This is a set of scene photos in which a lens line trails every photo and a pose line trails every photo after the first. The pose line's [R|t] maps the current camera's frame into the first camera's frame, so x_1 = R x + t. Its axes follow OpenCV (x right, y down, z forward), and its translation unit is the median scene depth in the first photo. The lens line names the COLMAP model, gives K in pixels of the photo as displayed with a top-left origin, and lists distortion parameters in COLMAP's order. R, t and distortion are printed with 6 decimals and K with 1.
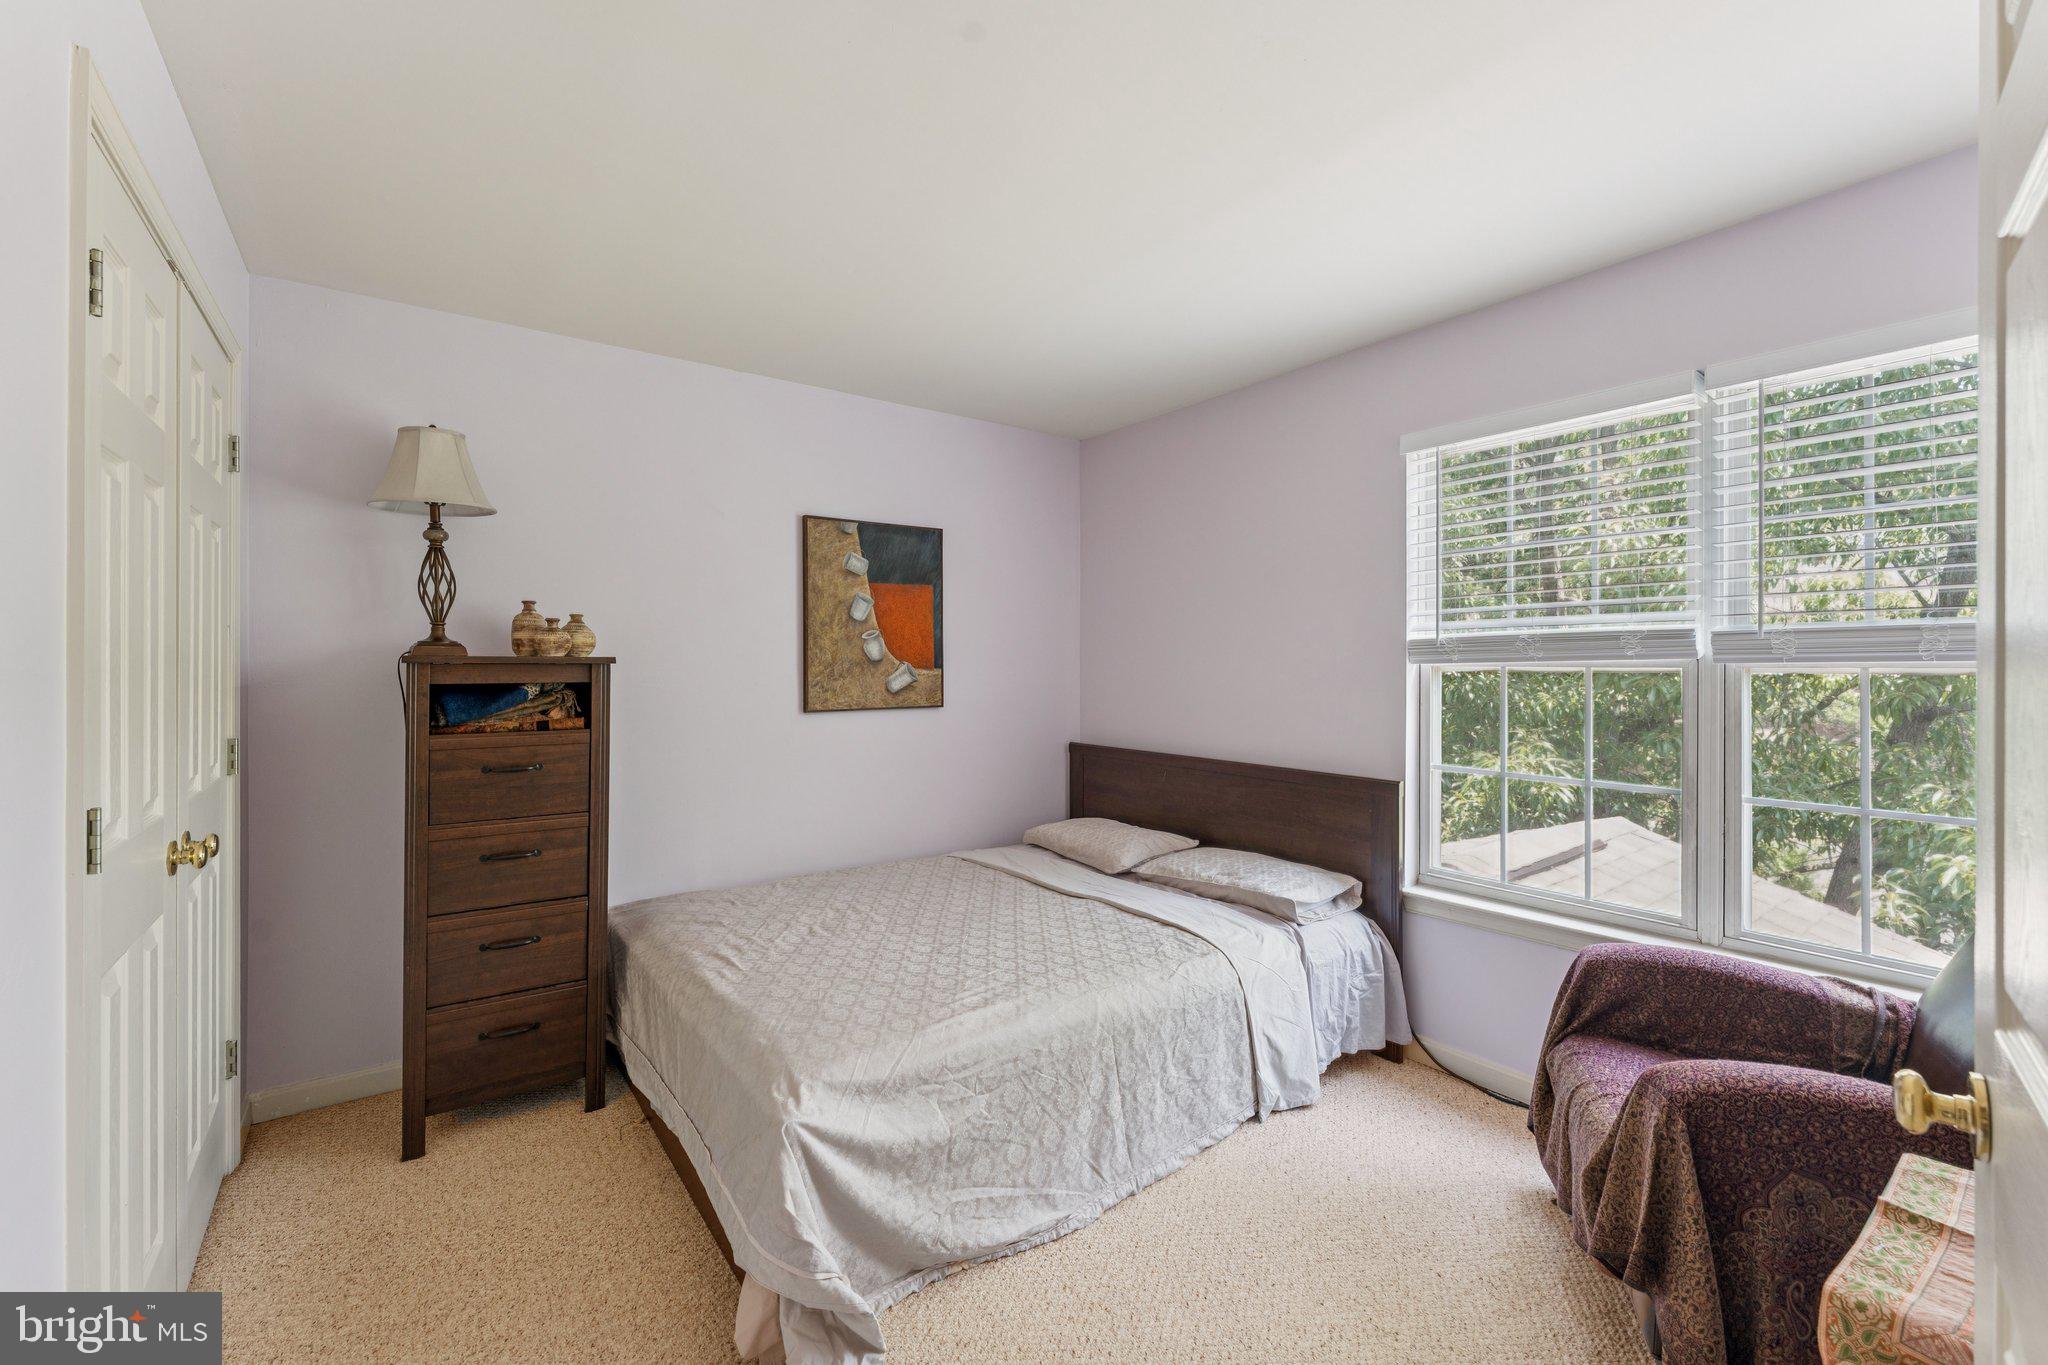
lens RADIAL K [[837.2, 0, 1024.2], [0, 837.2, 667.8], [0, 0, 1]] dist [-0.002448, 0.001065]
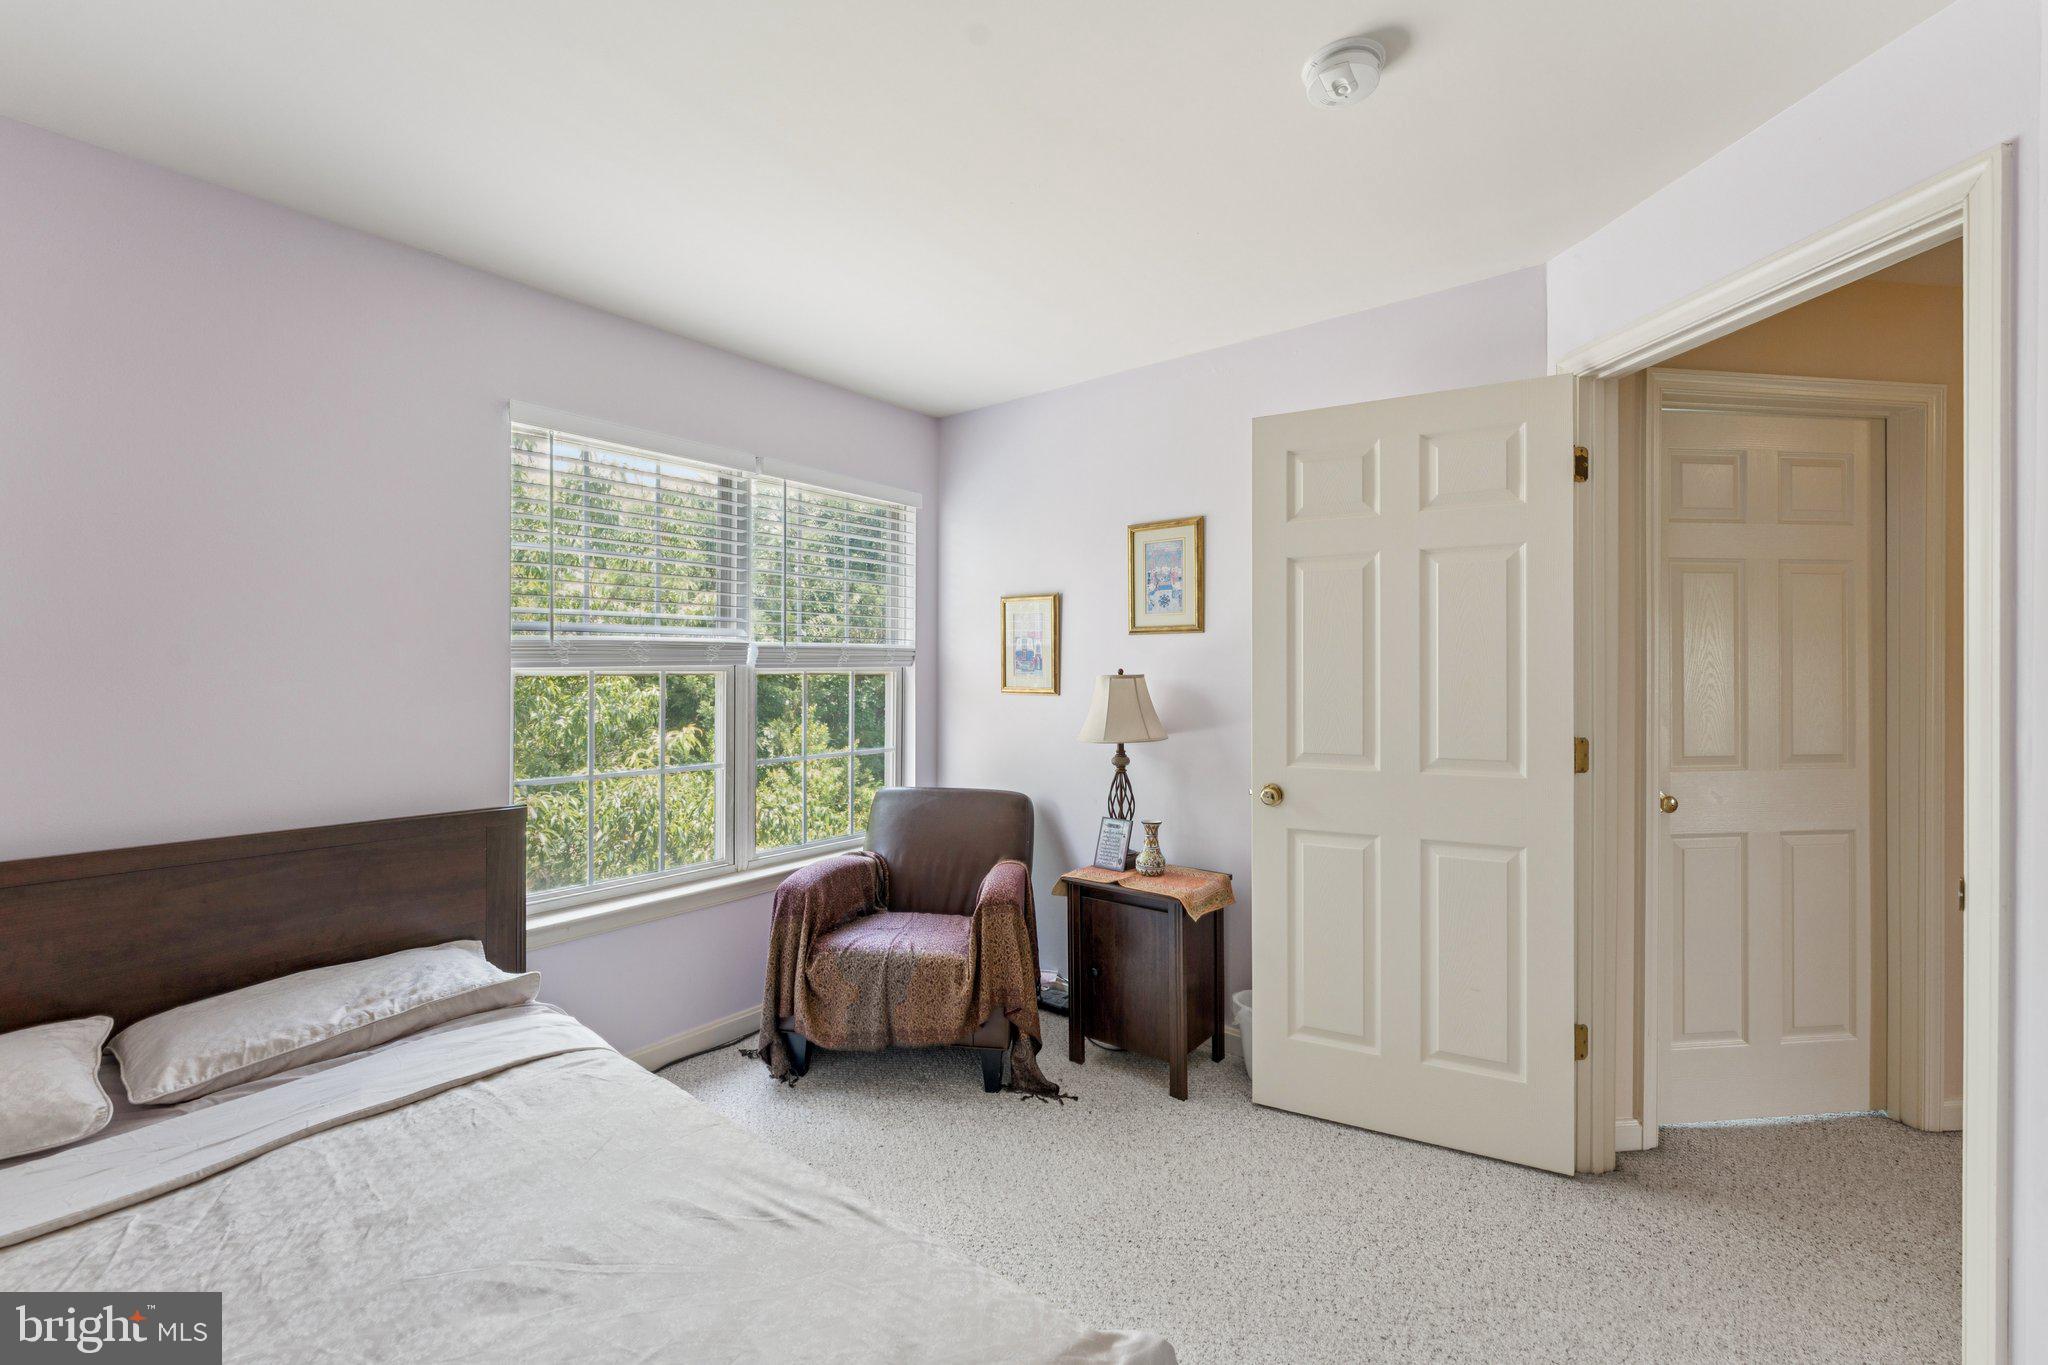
lens RADIAL K [[837.2, 0, 1023.6], [0, 837.2, 676.4], [0, 0, 1]] dist [-0.002448, 0.001065]
pose [[-0.247720, -0.010361, 0.968776, -0.549399], [-0.000915, 0.999945, 0.010460, -0.005789], [-0.968831, 0.001705, -0.247716, 0.766030]]
